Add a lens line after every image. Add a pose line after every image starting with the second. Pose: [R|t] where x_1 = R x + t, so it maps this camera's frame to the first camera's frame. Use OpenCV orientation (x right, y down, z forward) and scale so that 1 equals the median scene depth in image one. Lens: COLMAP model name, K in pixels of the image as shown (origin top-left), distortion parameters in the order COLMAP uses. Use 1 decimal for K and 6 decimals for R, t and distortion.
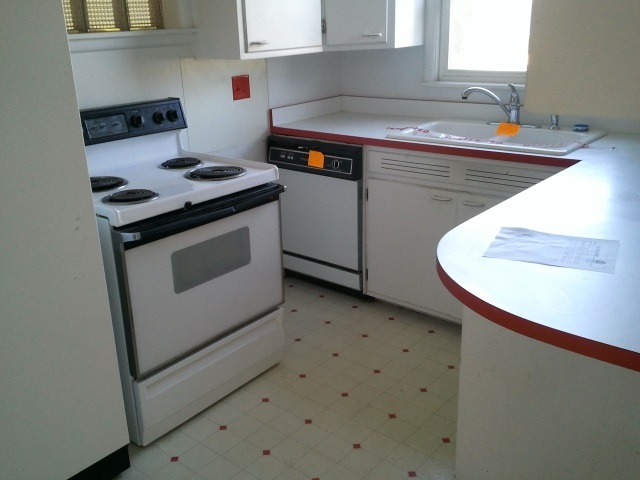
lens RADIAL K [[610.7, 0, 299.9], [0, 610.7, 239.2], [0, 0, 1]] dist [0.088198, -0.268556]
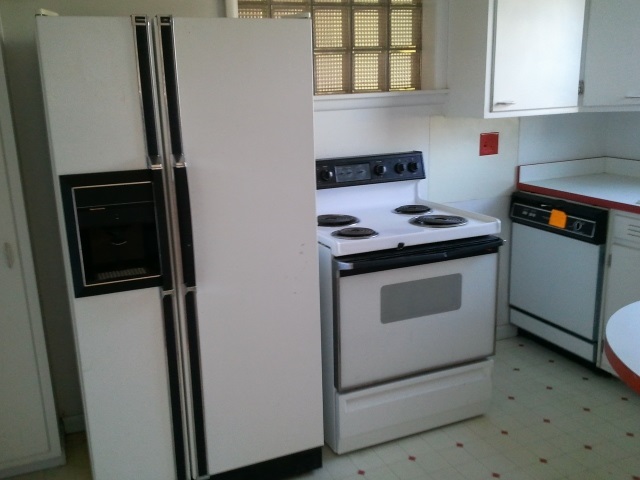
lens RADIAL K [[610.7, 0, 299.9], [0, 610.7, 239.2], [0, 0, 1]] dist [0.088198, -0.268556]
pose [[0.890091, 0.110926, -0.442079, 0.112468], [-0.146306, 0.988140, -0.046634, 0.009141], [0.431663, 0.106188, 0.895763, -0.064505]]
